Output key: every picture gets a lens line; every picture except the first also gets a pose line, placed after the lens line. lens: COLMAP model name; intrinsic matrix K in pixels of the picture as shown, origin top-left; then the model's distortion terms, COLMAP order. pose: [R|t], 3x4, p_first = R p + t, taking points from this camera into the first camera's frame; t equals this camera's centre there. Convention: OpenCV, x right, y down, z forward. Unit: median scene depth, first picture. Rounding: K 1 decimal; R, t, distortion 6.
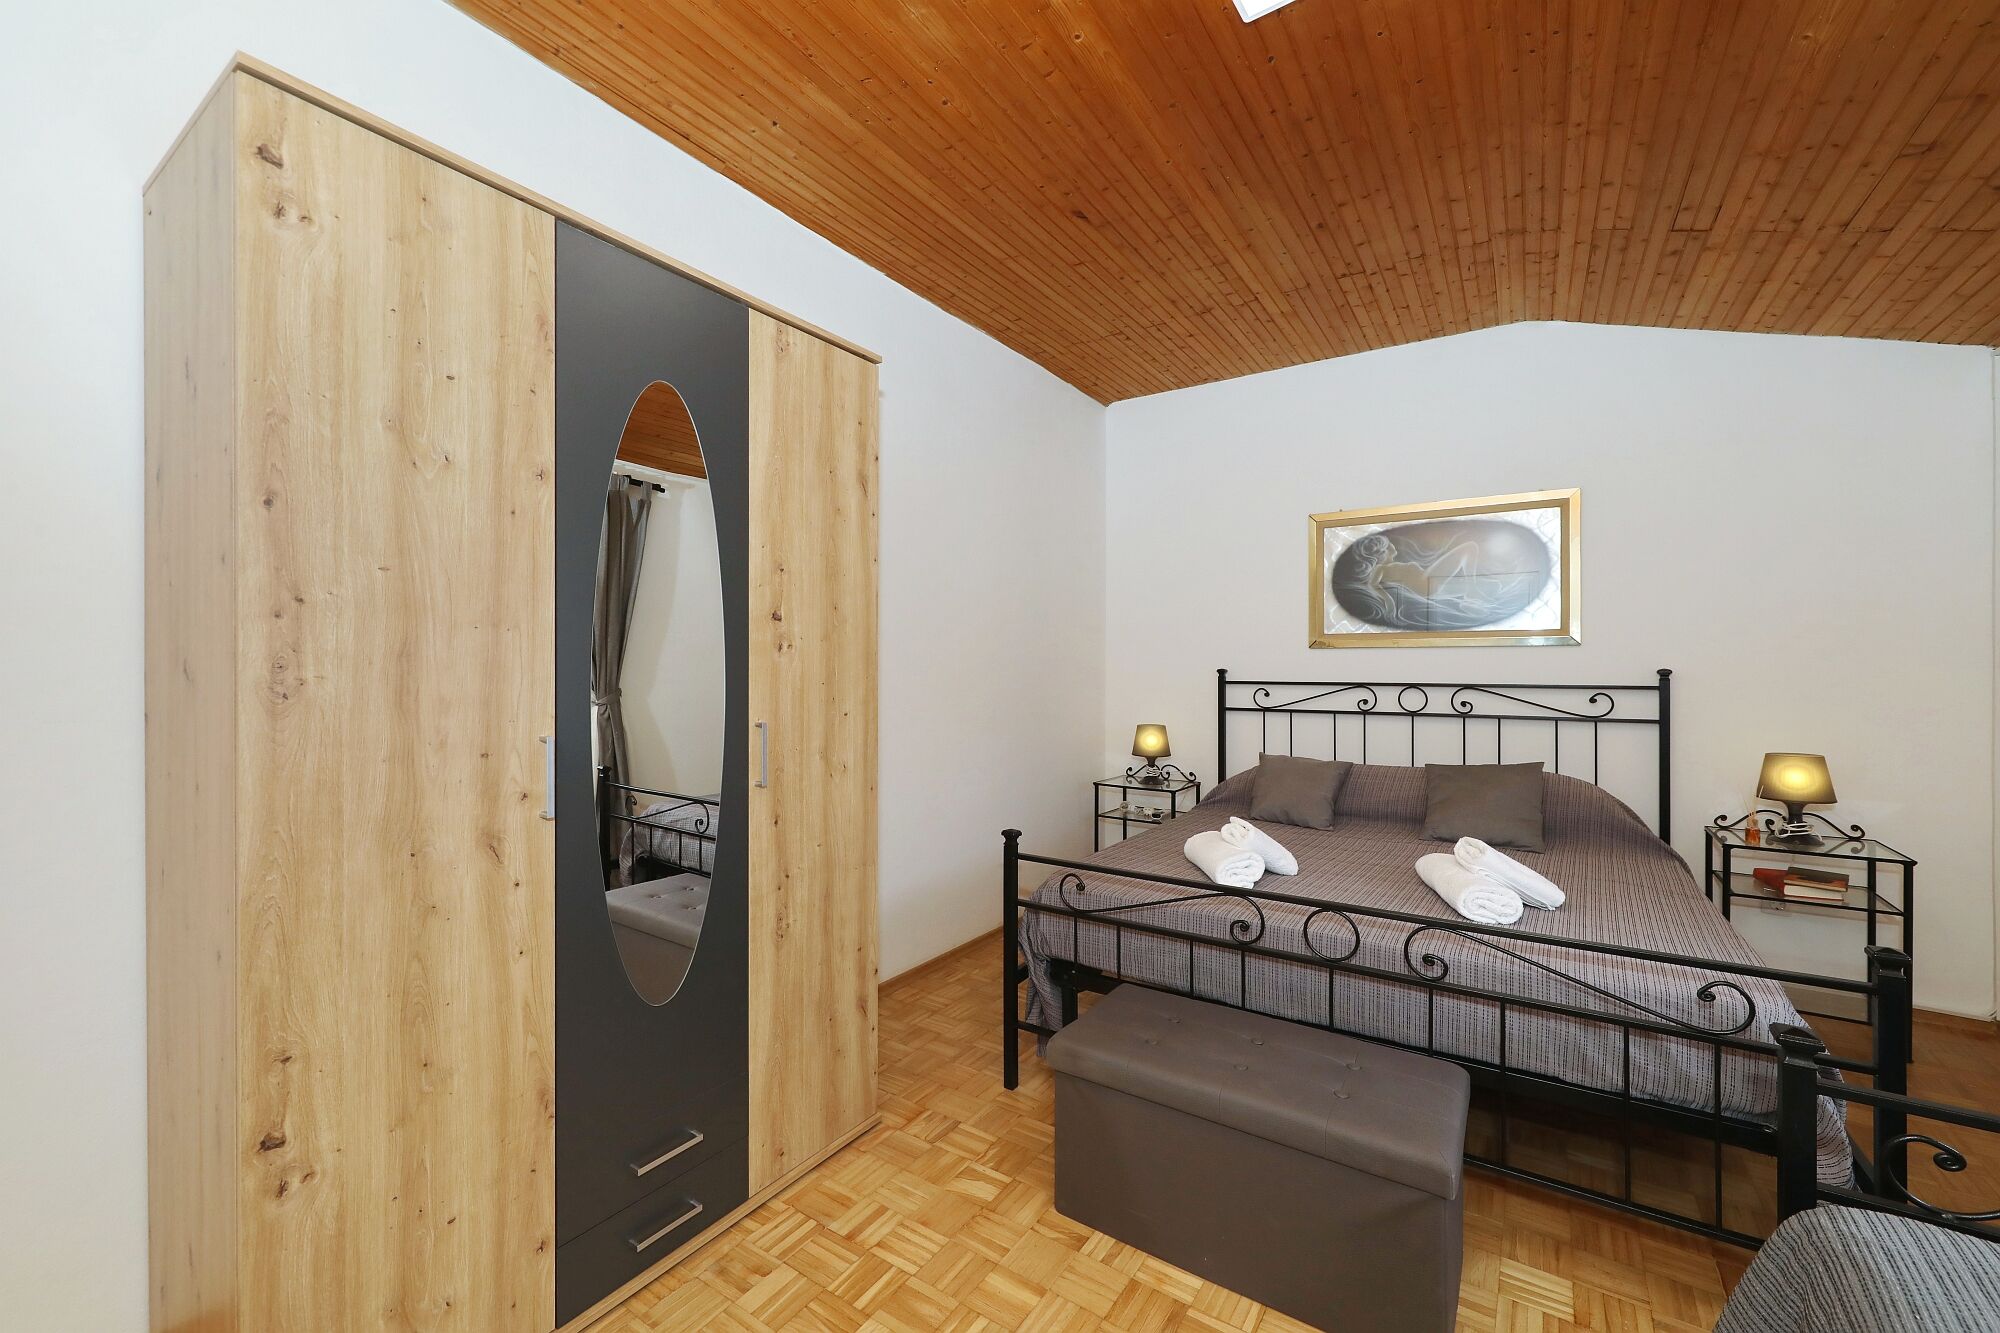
lens RADIAL K [[793.1, 0, 923.4], [0, 793.1, 677.7], [0, 0, 1]] dist [-0.000103, 0.000304]
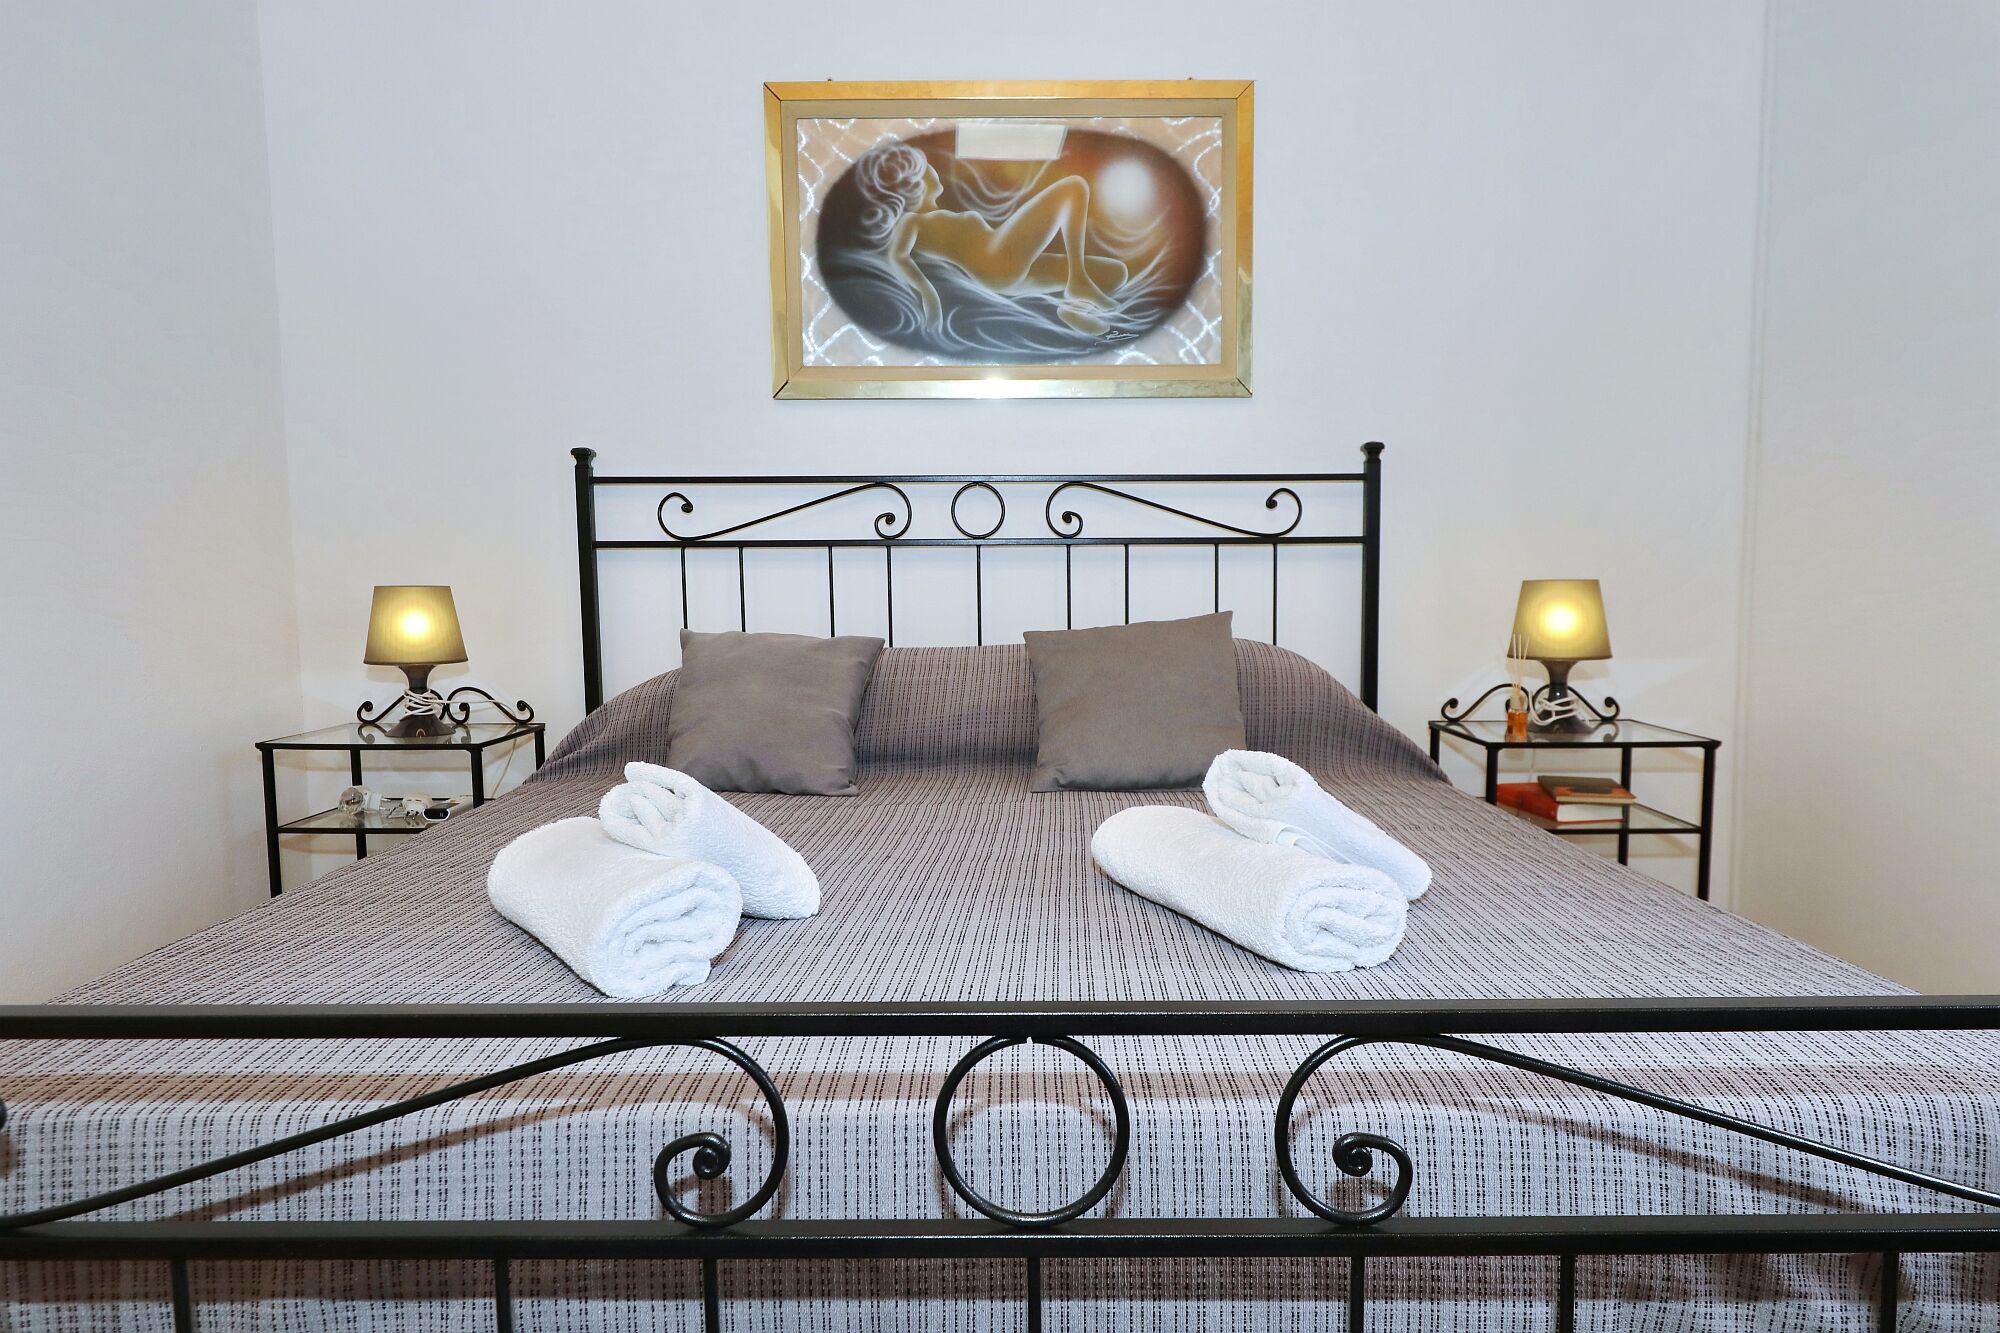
lens RADIAL K [[1481.5, 0, 998.2], [0, 1481.5, 758.2], [0, 0, 1]] dist [0.003873, 0.002705]
pose [[0.808477, -0.084958, 0.582363, 0.118186], [0.011807, 0.991668, 0.128278, 0.071436], [-0.588409, -0.096834, 0.802744, 0.317221]]
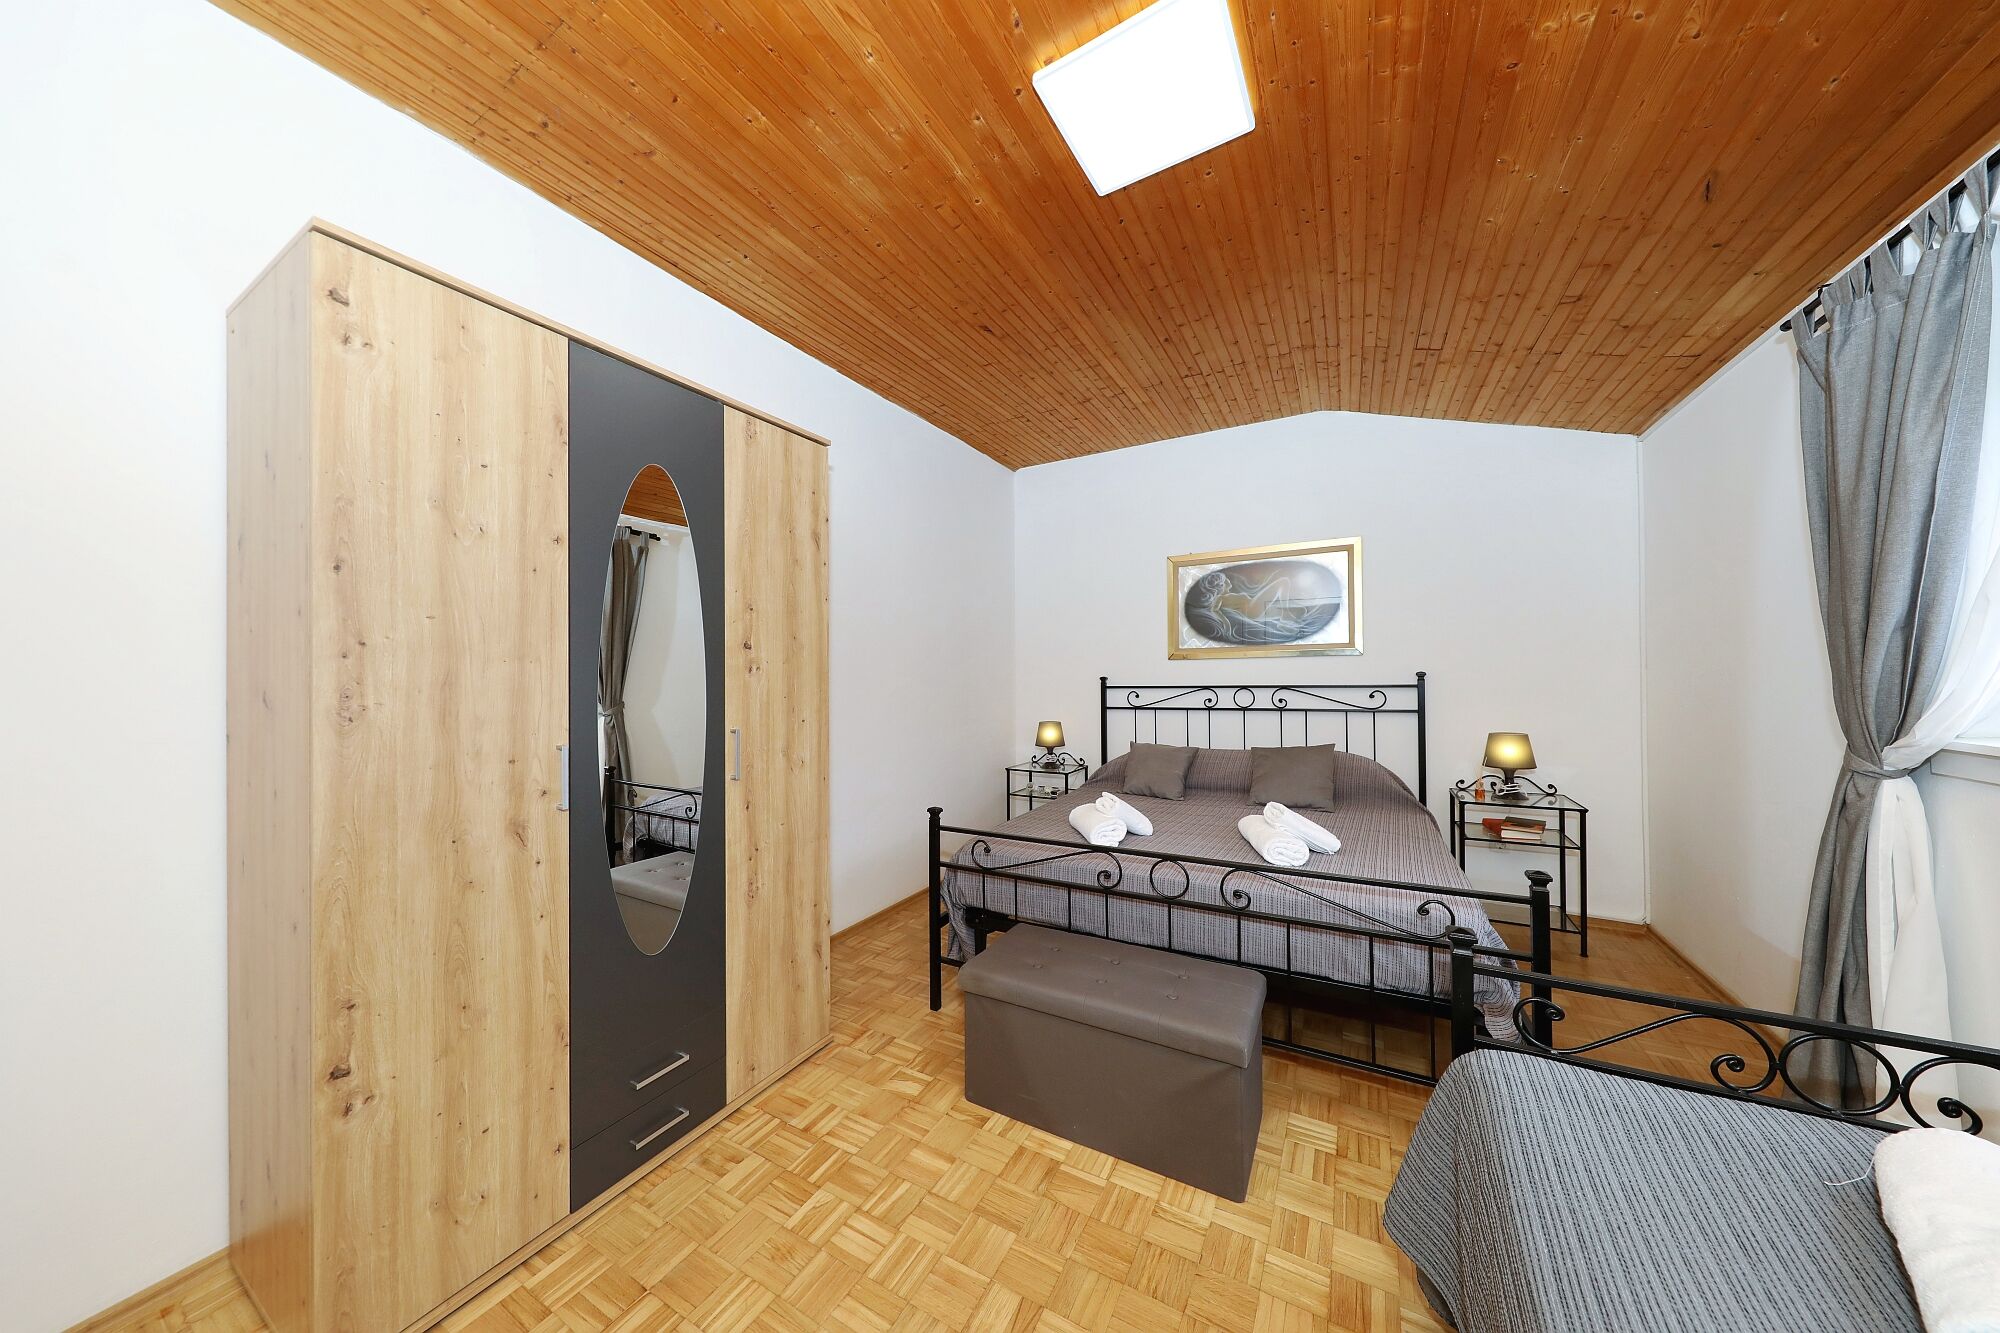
lens RADIAL K [[643.4, 0, 920.1], [0, 643.4, 663.6], [0, 0, 1]] dist [-0.000711, -0.000158]
pose [[0.997661, -0.017031, 0.066199, 0.015147], [0.019255, 0.999267, -0.033100, -0.005333], [-0.065586, 0.034297, 0.997257, -0.033577]]
